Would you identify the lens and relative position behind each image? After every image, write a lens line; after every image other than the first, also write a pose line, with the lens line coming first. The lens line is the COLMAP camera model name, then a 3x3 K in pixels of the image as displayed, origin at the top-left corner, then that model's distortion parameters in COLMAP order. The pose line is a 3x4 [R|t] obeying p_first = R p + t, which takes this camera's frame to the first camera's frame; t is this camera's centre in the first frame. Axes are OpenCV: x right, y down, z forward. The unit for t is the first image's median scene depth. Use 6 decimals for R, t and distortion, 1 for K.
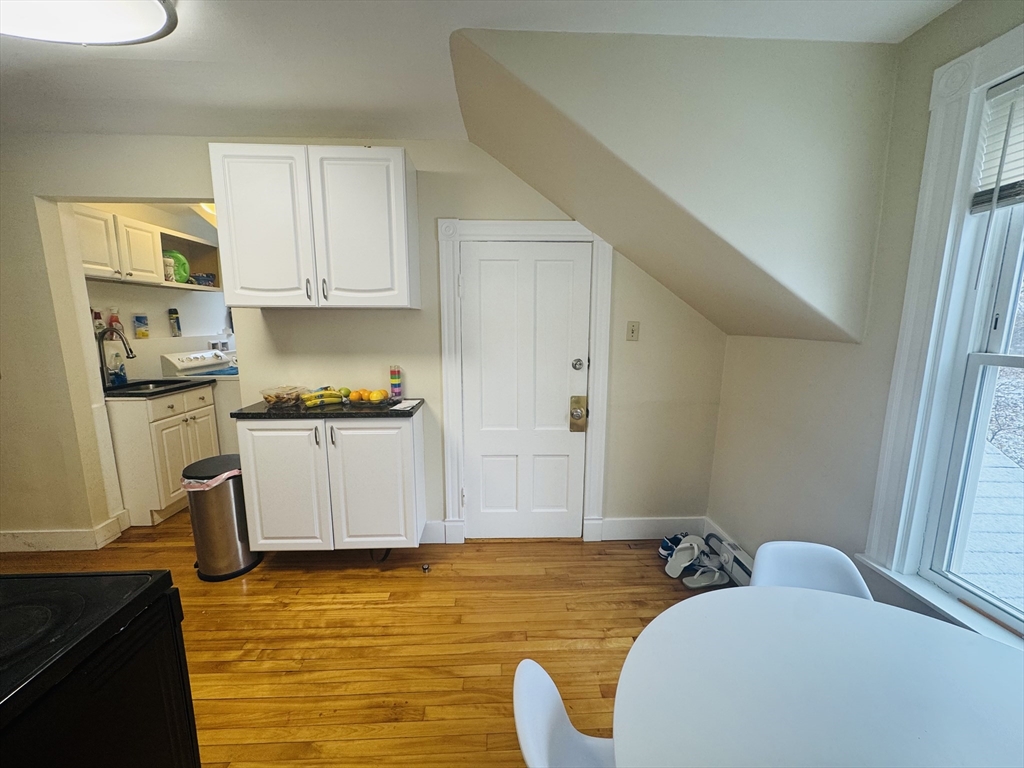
lens RADIAL K [[402.1, 0, 509.5], [0, 402.1, 386.5], [0, 0, 1]] dist [0.000125, -0.000072]
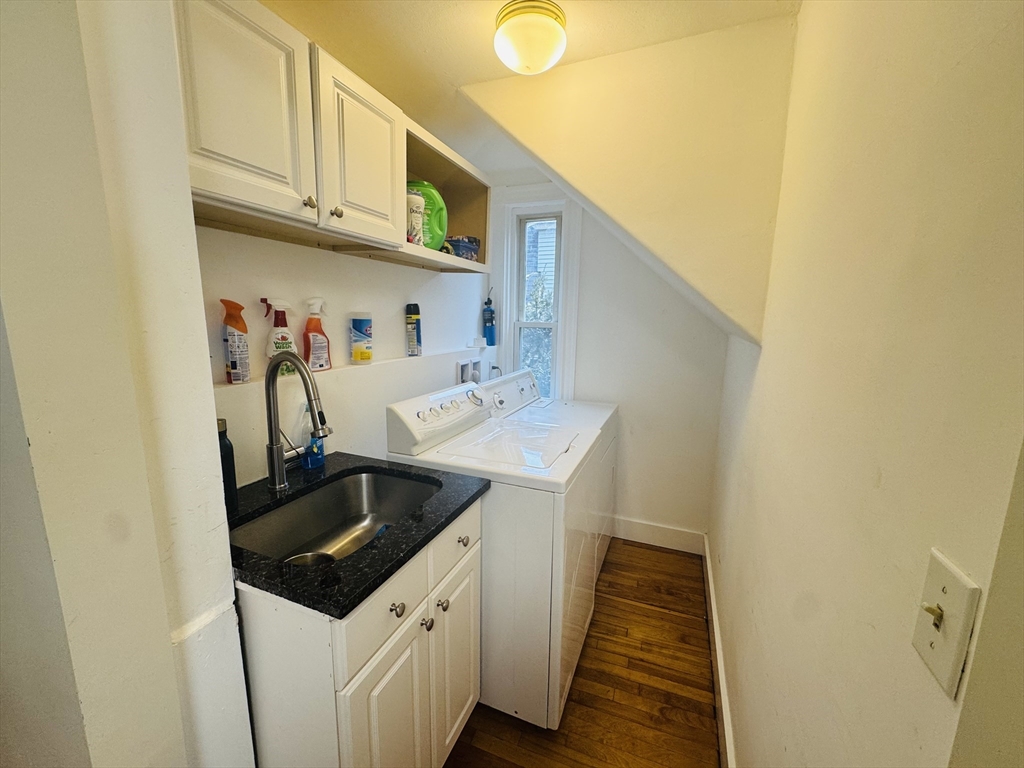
lens RADIAL K [[408.2, 0, 512.0], [0, 408.2, 384.0], [0, 0, 1]] dist [0.000032, 0.000323]
pose [[0.909260, 0.081900, -0.408090, -0.536858], [-0.081688, 0.996496, 0.017982, -0.118876], [0.408133, 0.016986, 0.912764, 0.618276]]
